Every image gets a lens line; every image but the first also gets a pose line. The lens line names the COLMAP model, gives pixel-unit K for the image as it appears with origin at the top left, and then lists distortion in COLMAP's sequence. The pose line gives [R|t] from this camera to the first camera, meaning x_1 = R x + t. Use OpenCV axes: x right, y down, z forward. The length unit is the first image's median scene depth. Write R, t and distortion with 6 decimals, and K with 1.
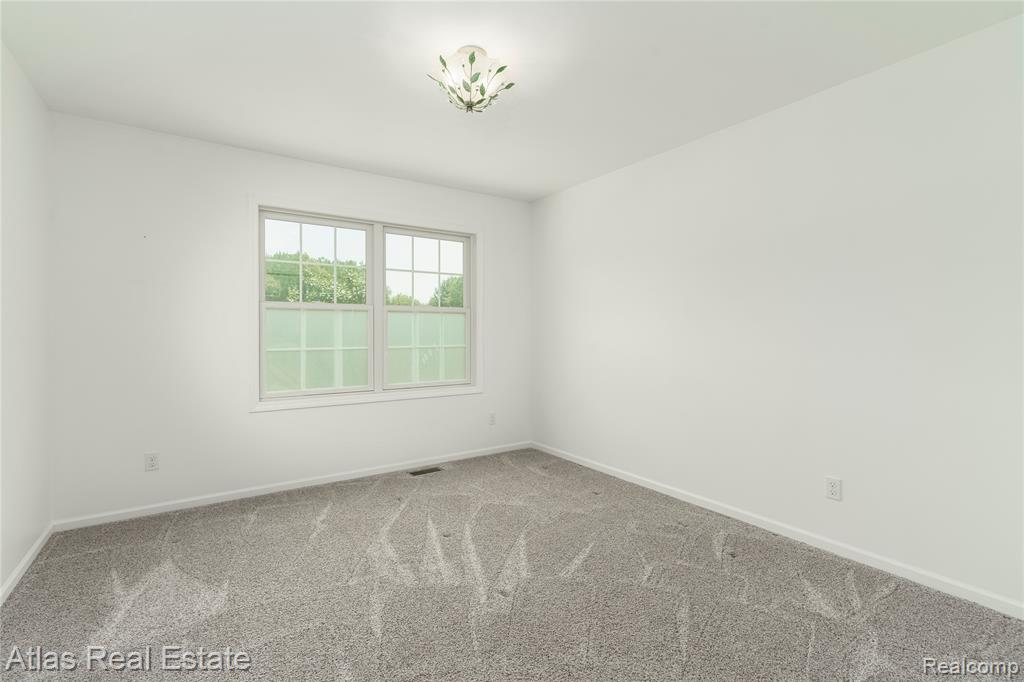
lens RADIAL K [[465.9, 0, 519.8], [0, 465.9, 332.4], [0, 0, 1]] dist [0.007099, 0.002465]
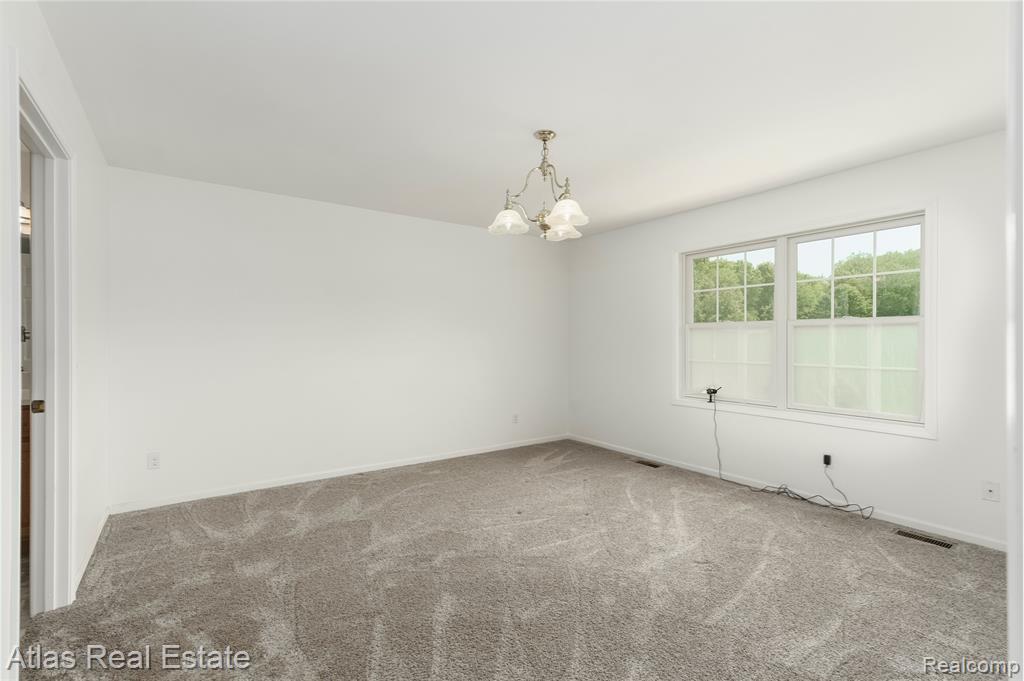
lens RADIAL K [[465.9, 0, 521.9], [0, 465.9, 344.6], [0, 0, 1]] dist [0.007099, 0.002465]
pose [[0.025683, 0.001436, -0.999669, 0.539140], [-0.015146, 0.999885, 0.001047, -0.000339], [0.999555, 0.015114, 0.025702, 0.348930]]
